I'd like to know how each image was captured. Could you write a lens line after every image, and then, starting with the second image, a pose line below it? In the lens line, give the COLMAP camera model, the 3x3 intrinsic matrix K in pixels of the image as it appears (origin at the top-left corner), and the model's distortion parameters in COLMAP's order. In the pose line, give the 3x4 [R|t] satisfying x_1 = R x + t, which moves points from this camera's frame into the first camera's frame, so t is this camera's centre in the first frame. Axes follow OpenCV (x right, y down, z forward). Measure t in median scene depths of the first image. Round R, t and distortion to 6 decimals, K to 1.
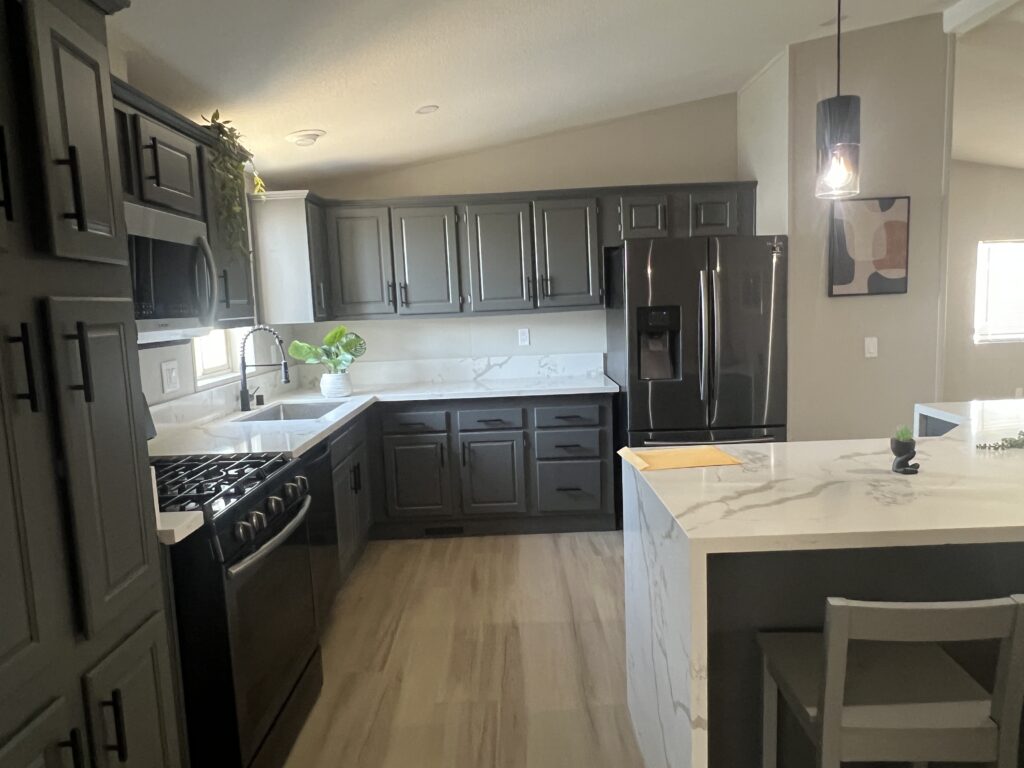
lens RADIAL K [[692.4, 0, 512.0], [0, 692.4, 384.0], [0, 0, 1]] dist [-0.004541, 0.002133]
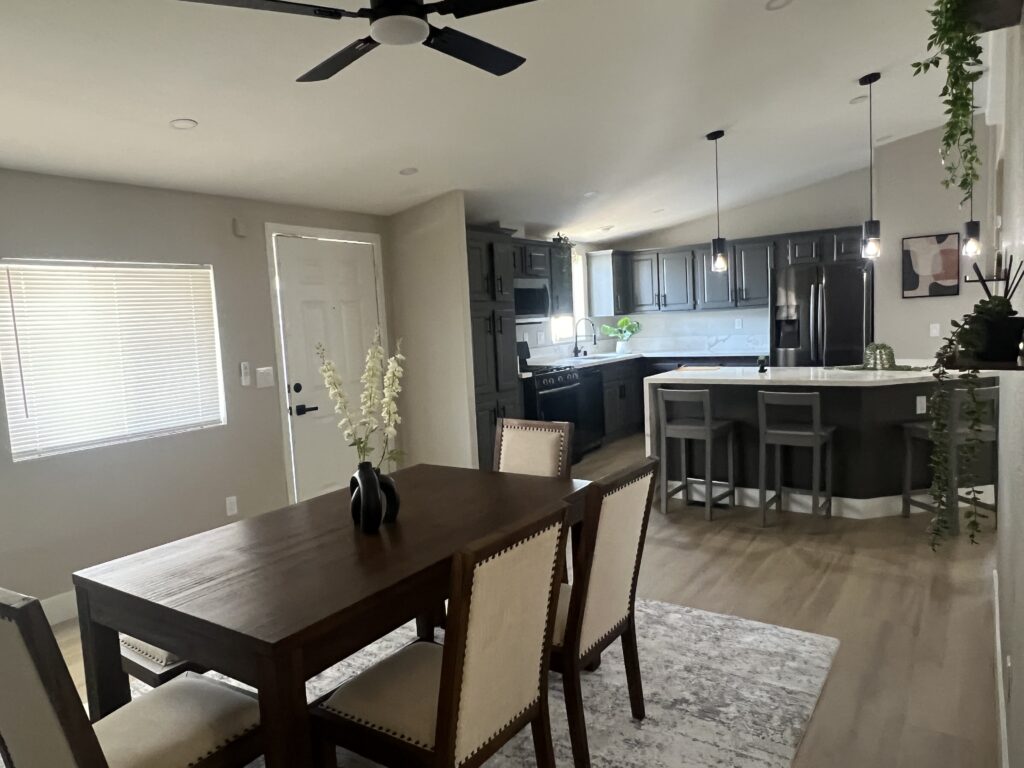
lens RADIAL K [[692.4, 0, 512.0], [0, 692.4, 384.0], [0, 0, 1]] dist [-0.004541, 0.002133]
pose [[0.825823, 0.050345, -0.561678, 0.623327], [-0.044960, 0.998714, 0.023413, 0.076340], [0.562135, 0.005918, 0.827025, -0.837236]]
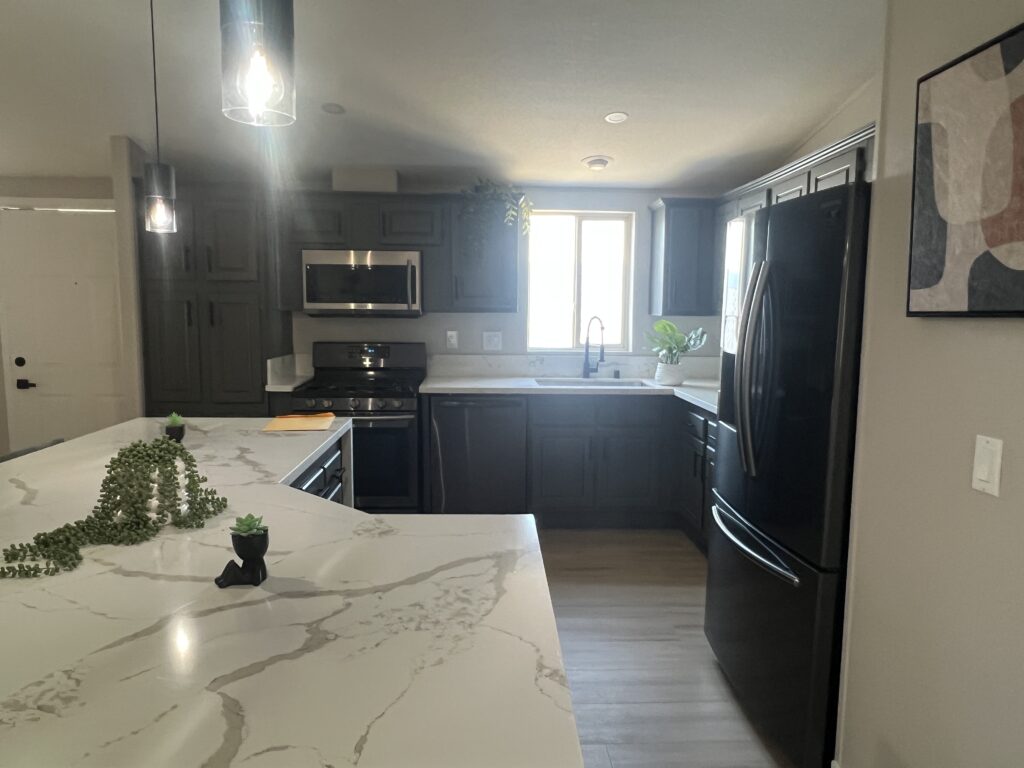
lens RADIAL K [[692.4, 0, 512.0], [0, 692.4, 384.0], [0, 0, 1]] dist [-0.004541, 0.002133]
pose [[0.045899, 0.149066, -0.987761, 0.865433], [-0.127786, 0.981556, 0.142191, -0.114910], [0.990739, 0.119695, 0.064101, 0.742432]]
